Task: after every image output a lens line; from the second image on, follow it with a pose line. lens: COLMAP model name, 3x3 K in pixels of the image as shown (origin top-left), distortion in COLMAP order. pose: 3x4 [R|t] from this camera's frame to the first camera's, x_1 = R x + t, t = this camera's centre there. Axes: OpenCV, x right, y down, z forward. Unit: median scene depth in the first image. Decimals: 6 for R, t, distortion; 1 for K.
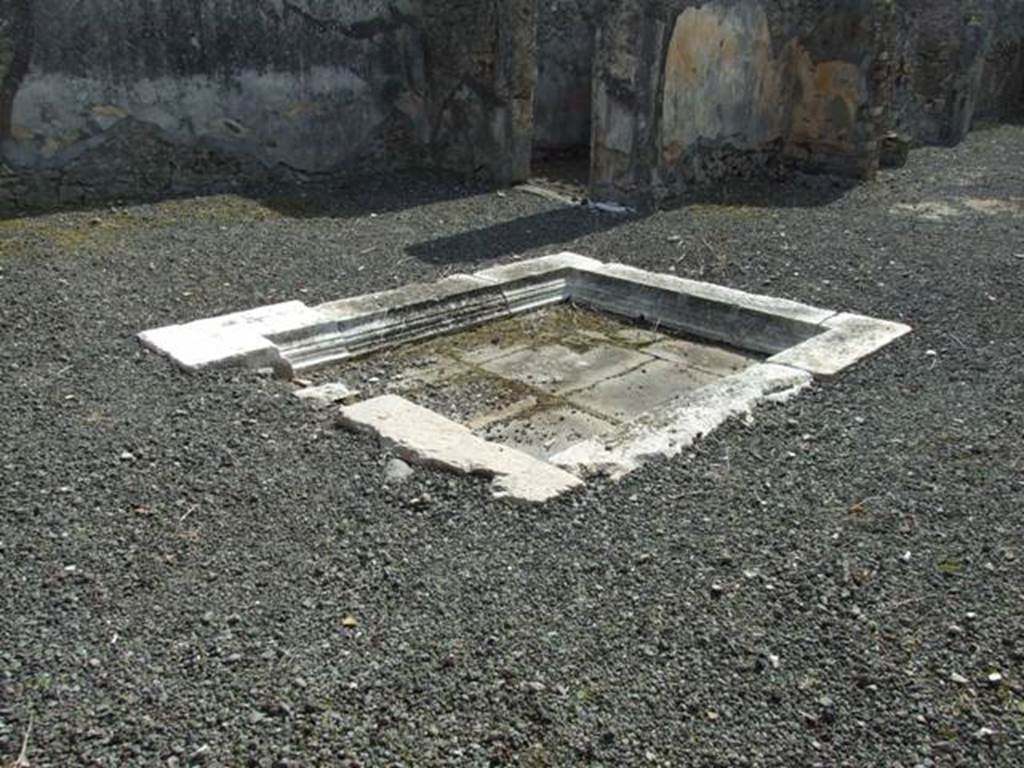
lens RADIAL K [[811.5, 0, 514.3], [0, 811.5, 374.7], [0, 0, 1]] dist [-0.066589, 0.058313]
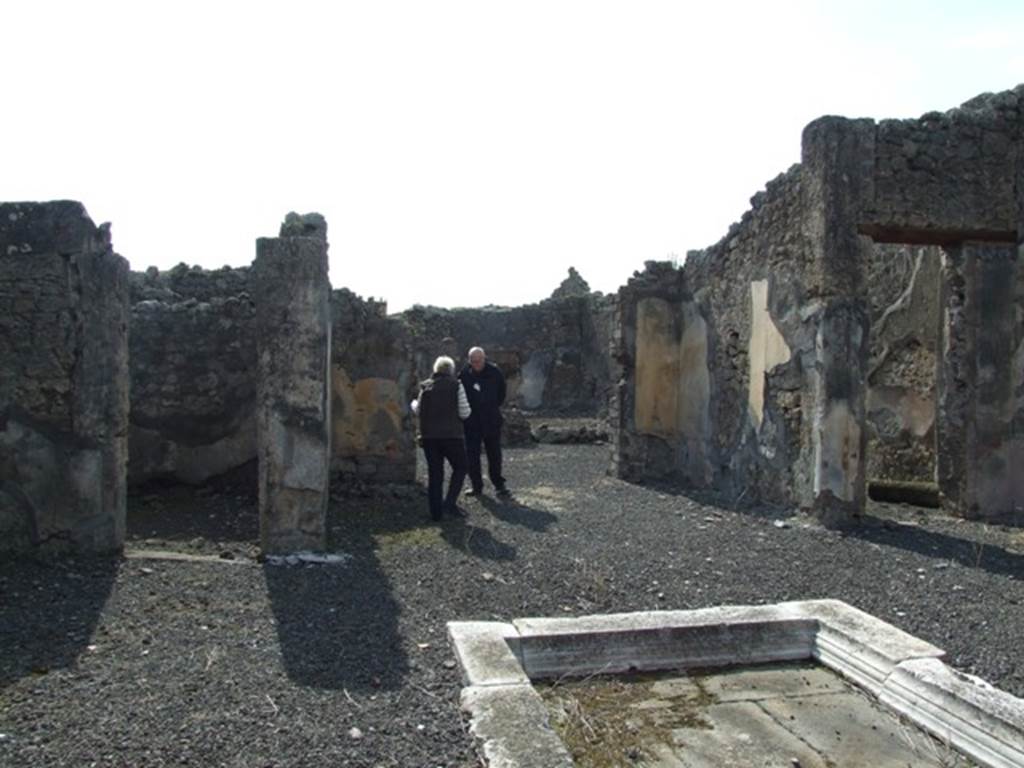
lens RADIAL K [[811.5, 0, 505.1], [0, 811.5, 376.9], [0, 0, 1]] dist [-0.066589, 0.058313]
pose [[0.571513, -0.014237, 0.820470, -0.431624], [0.298548, 0.934937, -0.191735, -0.163059], [-0.764358, 0.354529, 0.538579, 0.349196]]
